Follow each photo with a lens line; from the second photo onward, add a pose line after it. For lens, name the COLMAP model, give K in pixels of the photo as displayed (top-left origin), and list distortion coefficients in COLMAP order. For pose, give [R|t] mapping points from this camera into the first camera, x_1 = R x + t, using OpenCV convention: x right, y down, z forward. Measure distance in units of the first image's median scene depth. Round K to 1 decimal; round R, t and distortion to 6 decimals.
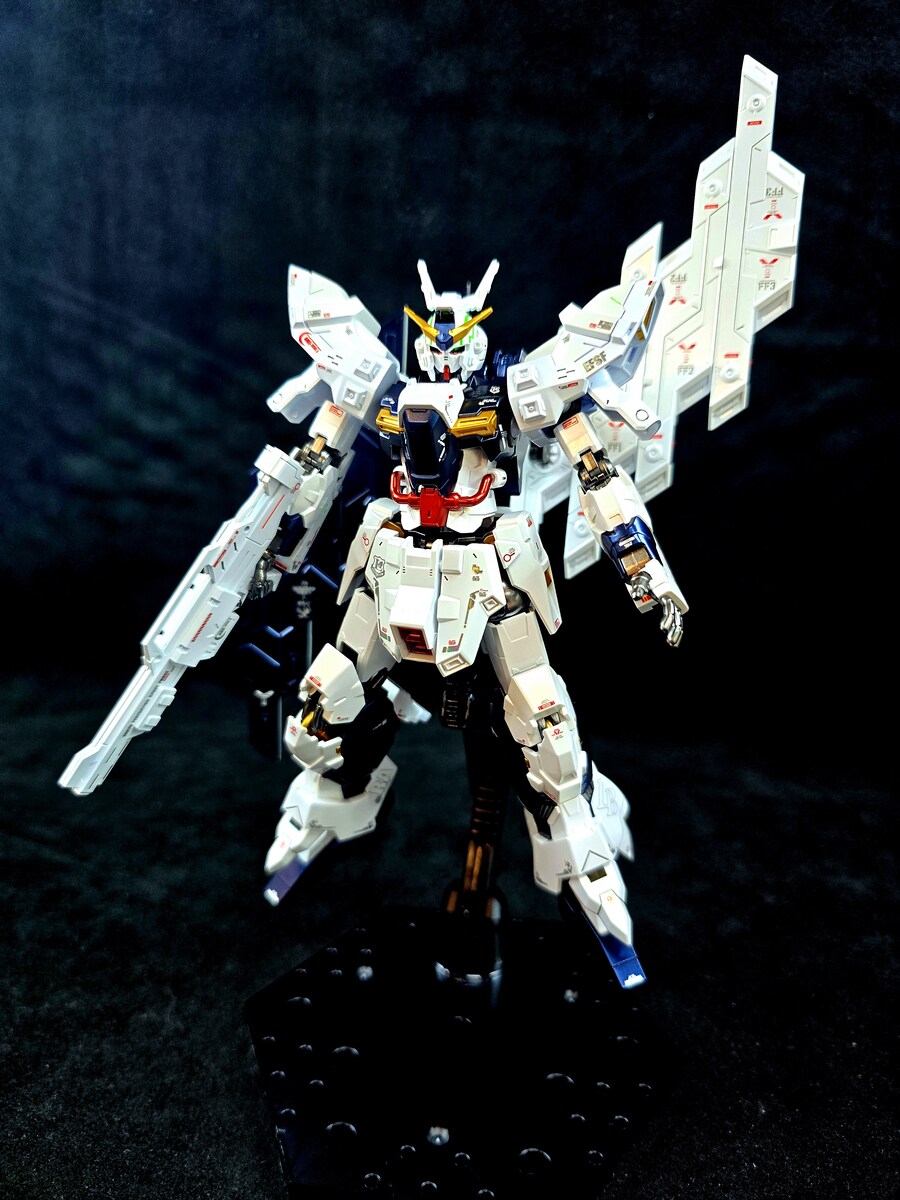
lens RADIAL K [[885.2, 0, 455.8], [0, 885.2, 599.2], [0, 0, 1]] dist [-0.037622, -0.002849]
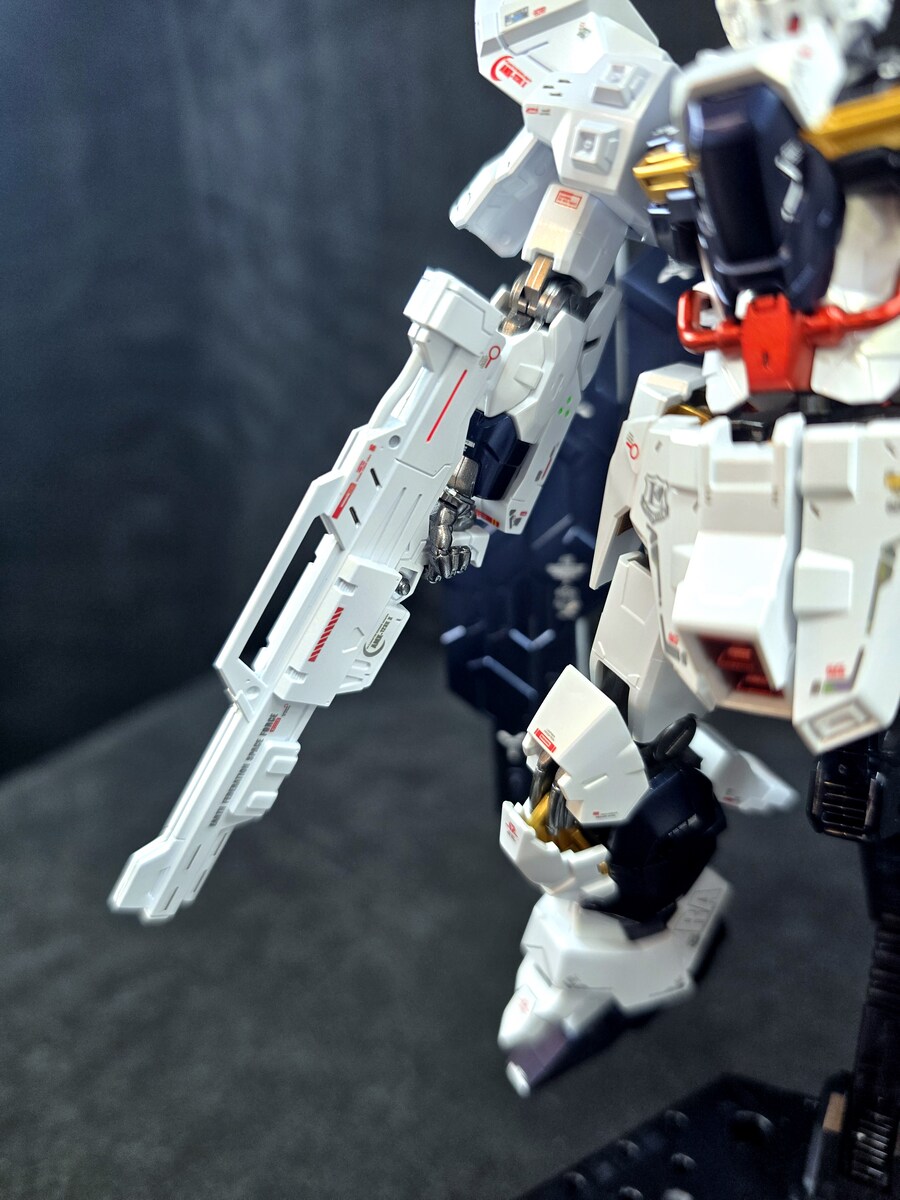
lens RADIAL K [[907.0, 0, 450.5], [0, 907.0, 581.0], [0, 0, 1]] dist [-0.063145, -0.000879]
pose [[0.920217, -0.025272, -0.390591, -0.004613], [0.016166, 0.999516, -0.026585, 0.014885], [0.391074, 0.018150, 0.920180, 0.507506]]
